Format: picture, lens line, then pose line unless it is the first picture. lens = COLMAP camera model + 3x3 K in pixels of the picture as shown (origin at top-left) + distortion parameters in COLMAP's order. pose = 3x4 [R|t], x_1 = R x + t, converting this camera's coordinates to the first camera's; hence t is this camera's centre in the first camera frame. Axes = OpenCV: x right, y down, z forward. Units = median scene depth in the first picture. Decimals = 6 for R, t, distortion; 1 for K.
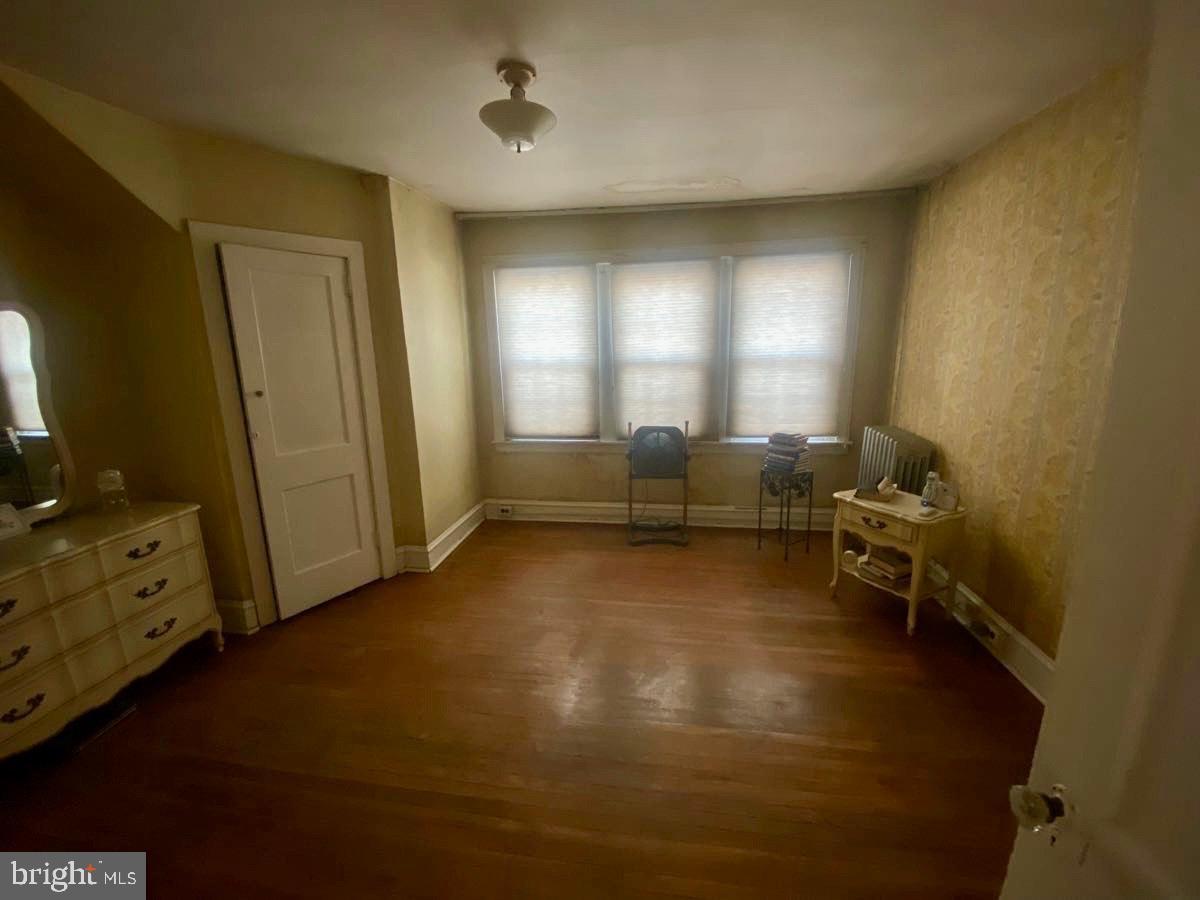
lens RADIAL K [[478.1, 0, 607.5], [0, 478.1, 449.9], [0, 0, 1]] dist [-0.015704, -0.003706]
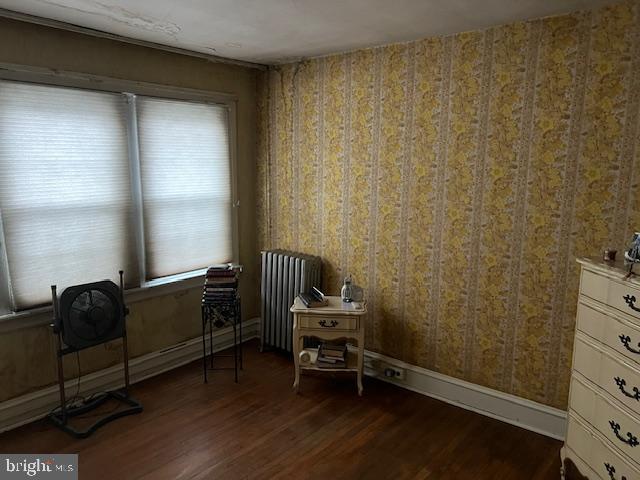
lens RADIAL K [[468.8, 0, 320.3], [0, 468.8, 245.4], [0, 0, 1]] dist [0.028611, -0.008503]
pose [[0.539969, -0.115716, 0.833693, -0.504763], [0.161663, 0.986321, 0.032195, -0.104287], [-0.826014, 0.117393, 0.551289, 0.267703]]
